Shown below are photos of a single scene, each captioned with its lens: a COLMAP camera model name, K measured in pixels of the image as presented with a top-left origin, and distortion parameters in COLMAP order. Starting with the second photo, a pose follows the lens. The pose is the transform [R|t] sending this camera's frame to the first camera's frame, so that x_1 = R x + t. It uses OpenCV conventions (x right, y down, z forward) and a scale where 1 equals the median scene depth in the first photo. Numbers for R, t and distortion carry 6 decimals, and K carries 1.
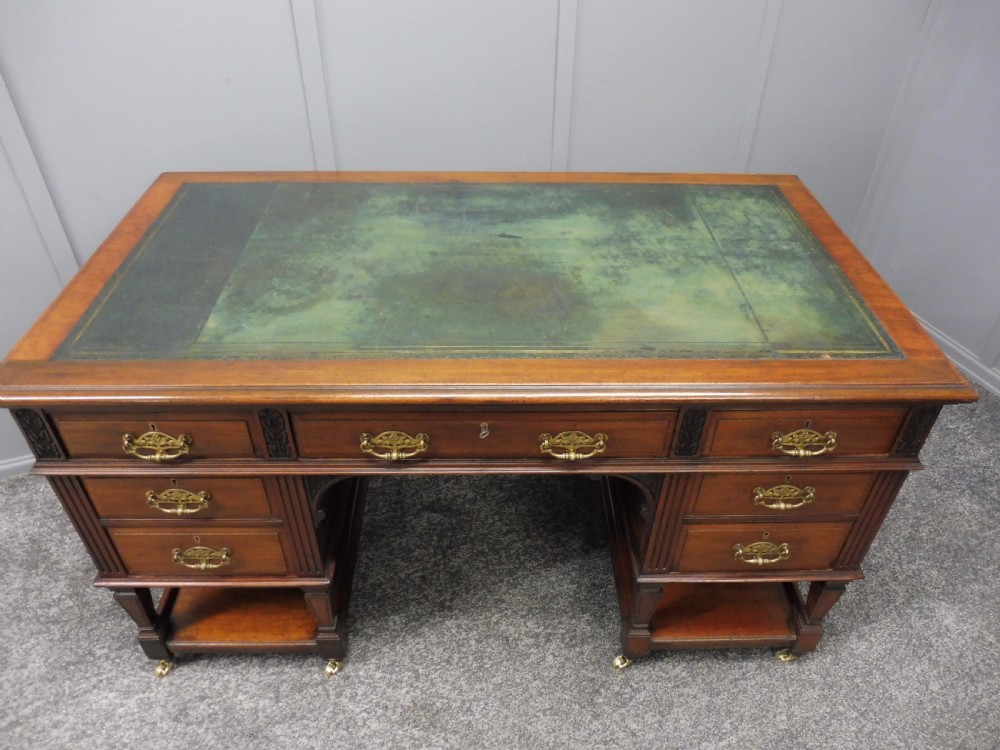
lens RADIAL K [[727.4, 0, 501.4], [0, 727.4, 378.3], [0, 0, 1]] dist [-0.037540, -0.002218]
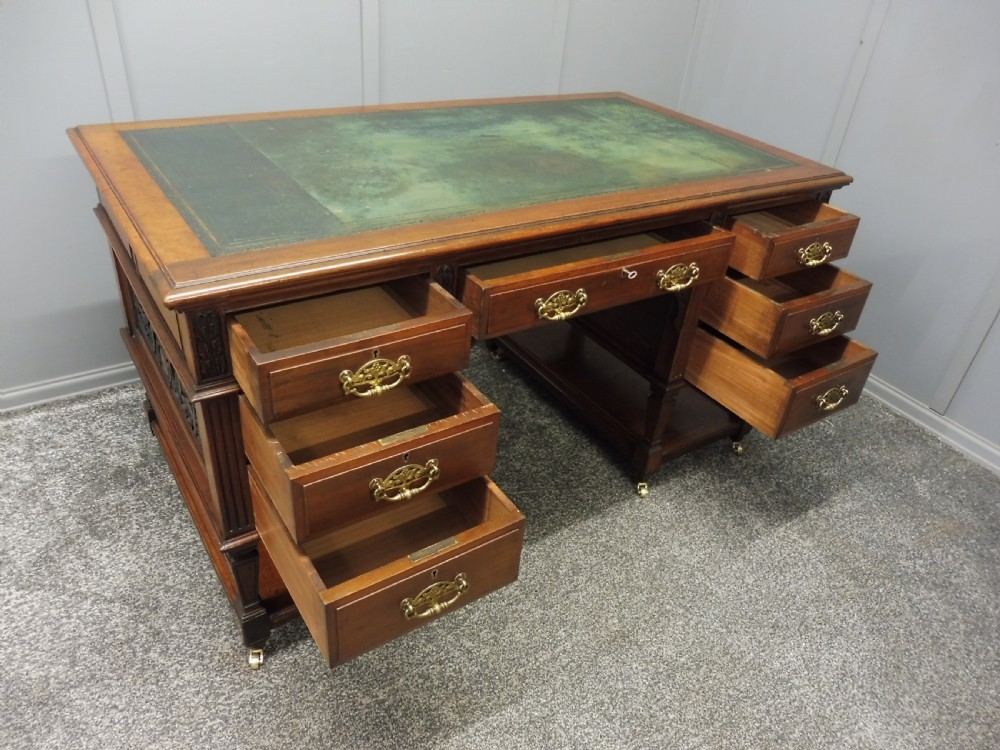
lens RADIAL K [[727.4, 0, 501.4], [0, 727.4, 378.3], [0, 0, 1]] dist [-0.037540, -0.002218]
pose [[0.839399, -0.246336, 0.484487, -0.620989], [0.276102, 0.961073, 0.010293, 0.163745], [-0.468163, 0.125128, 0.874738, 0.047007]]
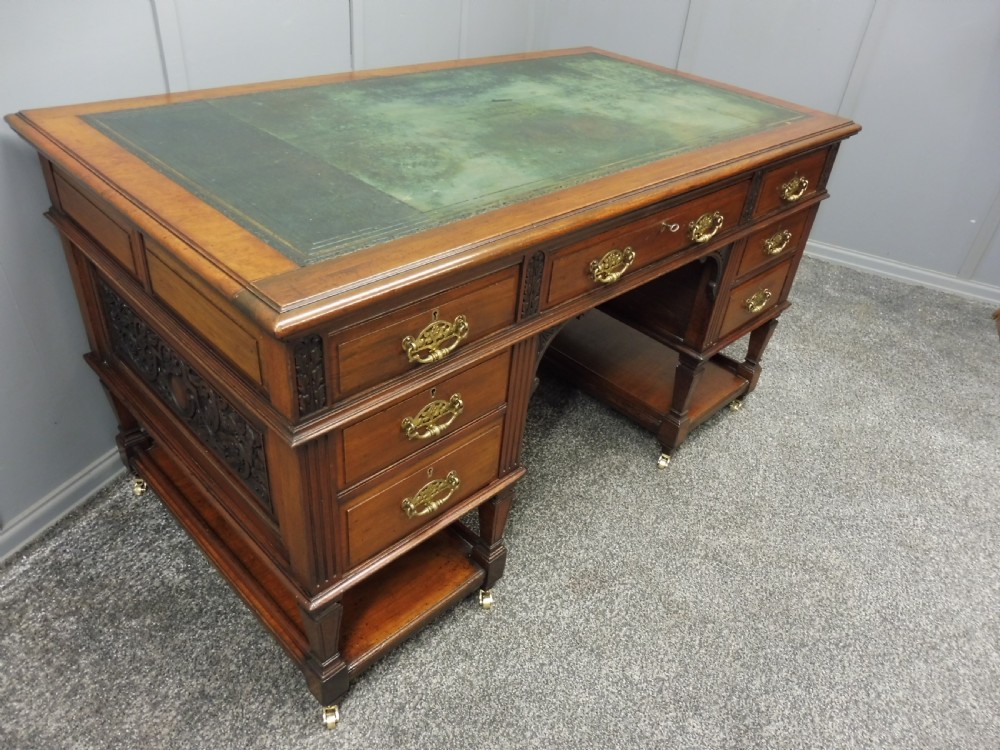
lens RADIAL K [[727.4, 0, 501.4], [0, 727.4, 378.3], [0, 0, 1]] dist [-0.037540, -0.002218]
pose [[0.718747, -0.355497, 0.597516, -0.744125], [0.367076, 0.923886, 0.108120, 0.056815], [-0.590473, 0.141623, 0.794534, 0.245798]]
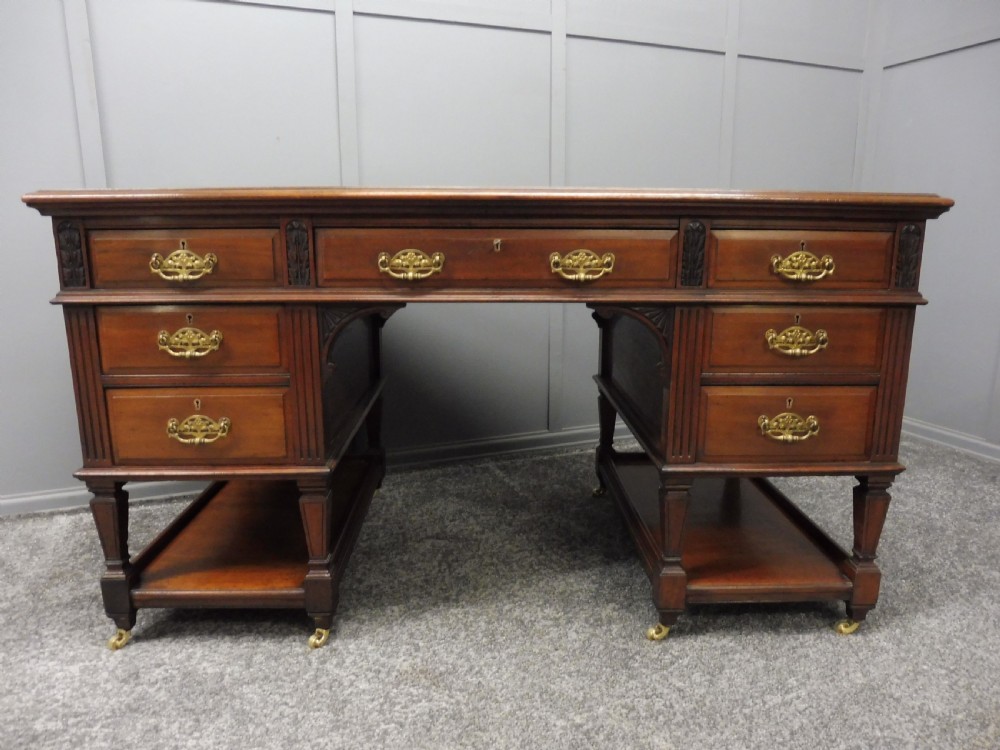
lens RADIAL K [[727.4, 0, 501.4], [0, 727.4, 378.3], [0, 0, 1]] dist [-0.037540, -0.002218]
pose [[0.999907, -0.013137, 0.003664, -0.018744], [0.013392, 0.894986, -0.445892, 0.565460], [0.002579, 0.445900, 0.895079, 0.113196]]
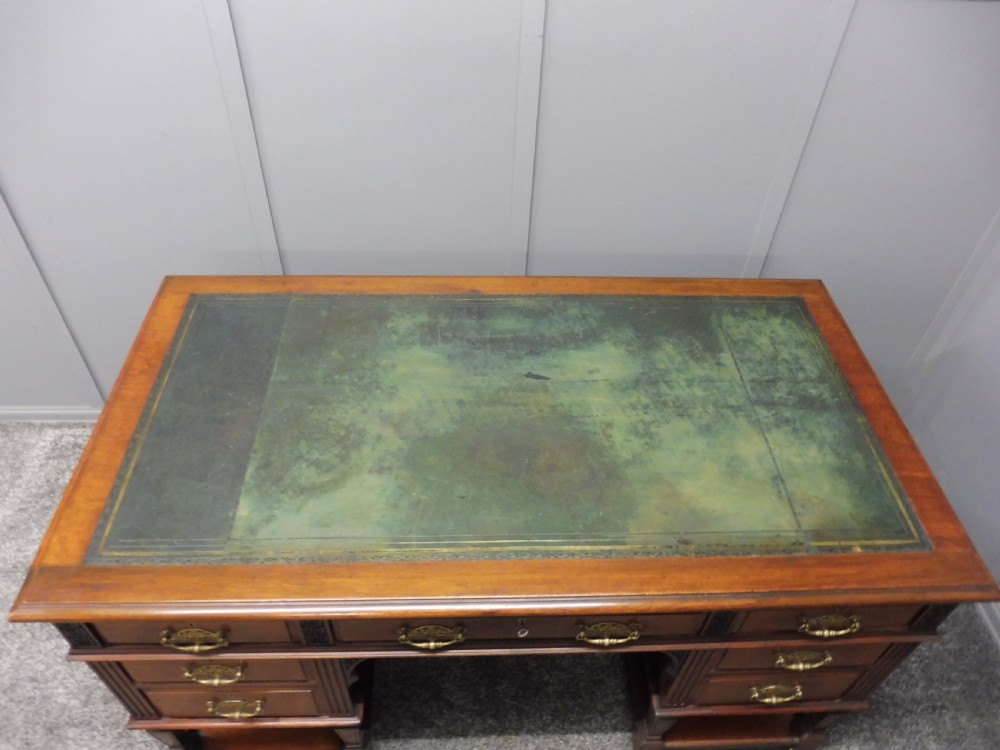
lens RADIAL K [[727.4, 0, 501.4], [0, 727.4, 378.3], [0, 0, 1]] dist [-0.037540, -0.002218]
pose [[0.999495, 0.004540, 0.031459, -0.067919], [-0.007790, 0.994549, 0.103981, -0.297698], [-0.030815, -0.104173, 0.994082, 0.026217]]
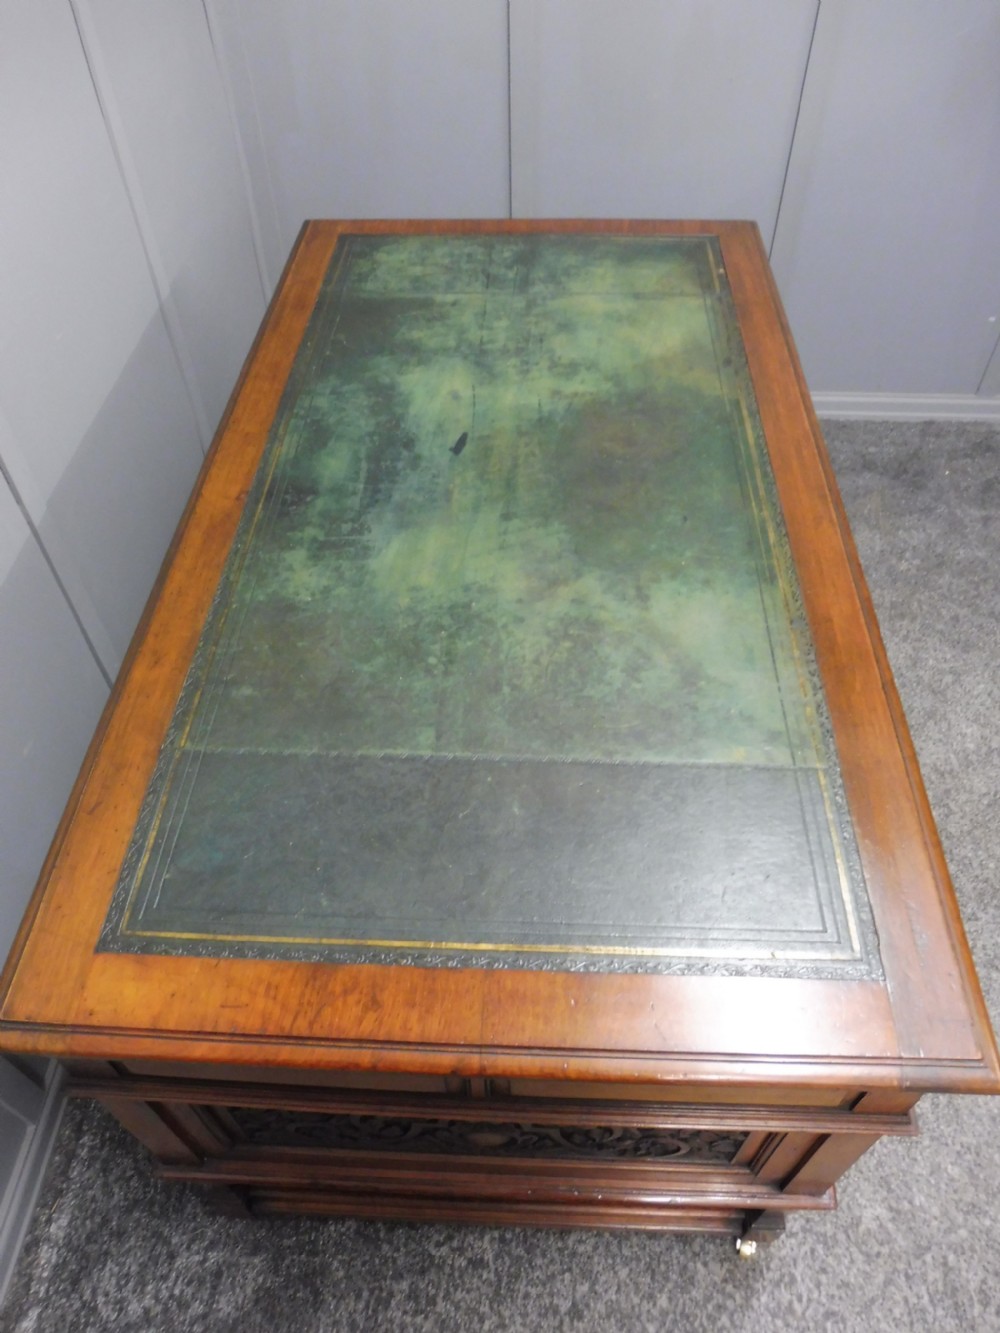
lens RADIAL K [[967.2, 0, 493.3], [0, 967.2, 664.2], [0, 0, 1]] dist [-0.057624, 0.033325]
pose [[0.074119, -0.758955, 0.646911, -0.720806], [0.640800, 0.533295, 0.552242, -0.562218], [-0.764121, 0.373609, 0.525866, 0.589933]]
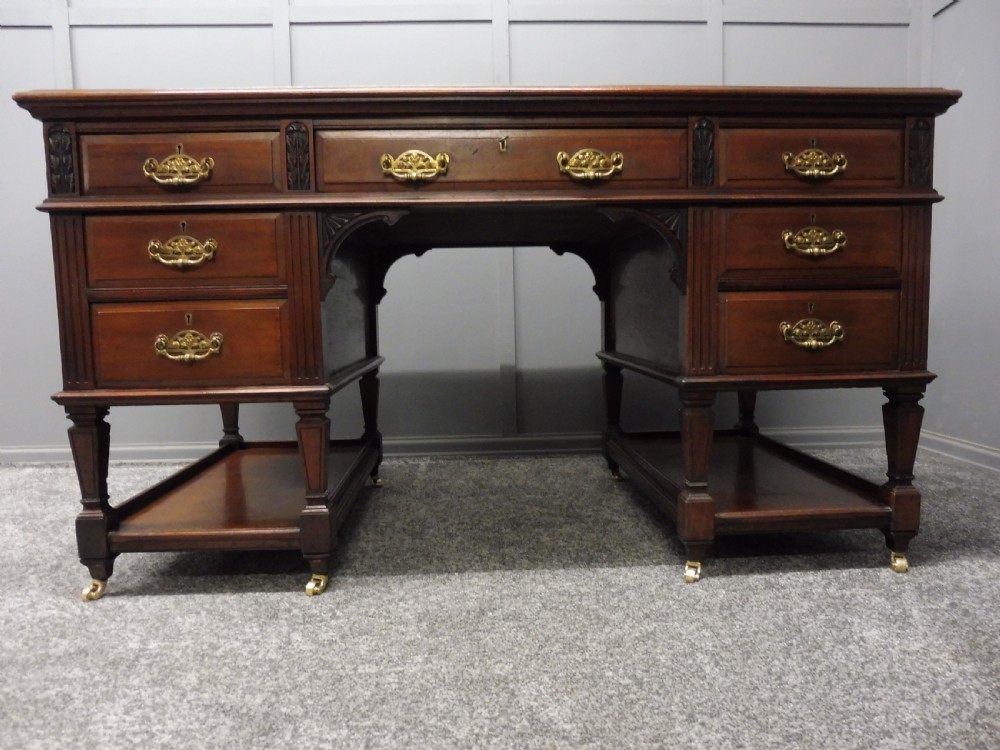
lens RADIAL K [[725.5, 0, 502.4], [0, 725.5, 378.1], [0, 0, 1]] dist [-0.057624, 0.033325]
pose [[0.999038, -0.036189, 0.024753, -0.049061], [0.043836, 0.835418, -0.547864, 0.718320], [-0.000852, 0.548422, 0.836201, 0.260675]]
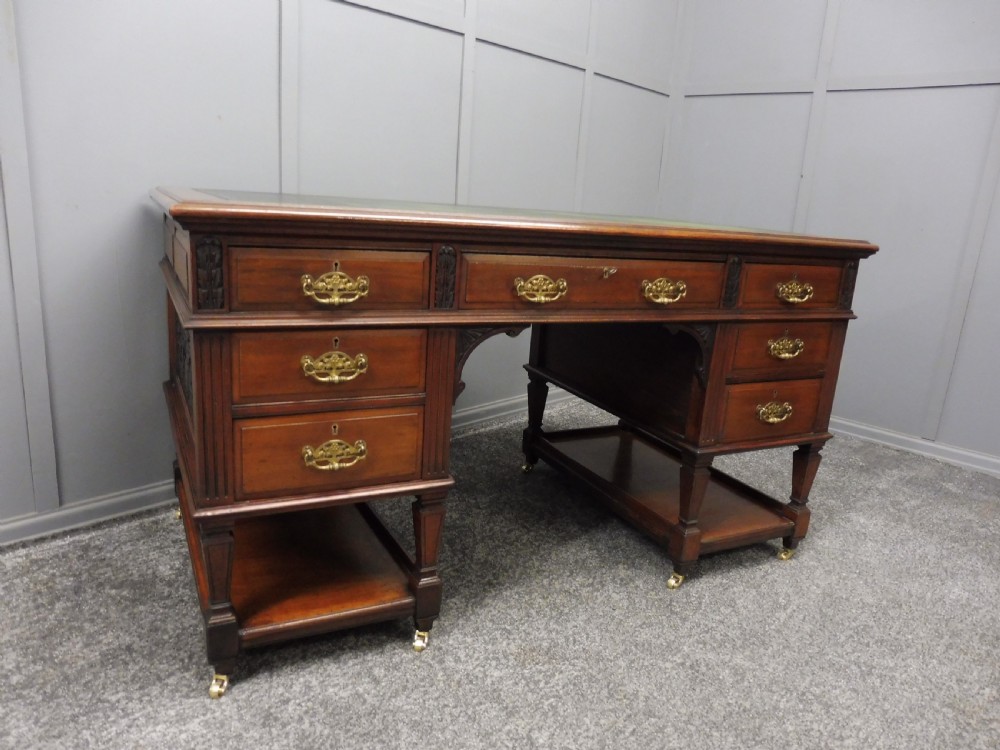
lens RADIAL K [[728.7, 0, 502.1], [0, 728.7, 376.4], [0, 0, 1]] dist [-0.067751, 0.053282]
pose [[0.898262, -0.056242, 0.435846, -0.569340], [0.222571, 0.913393, -0.340845, 0.475787], [-0.378929, 0.403175, 0.832984, 0.103583]]
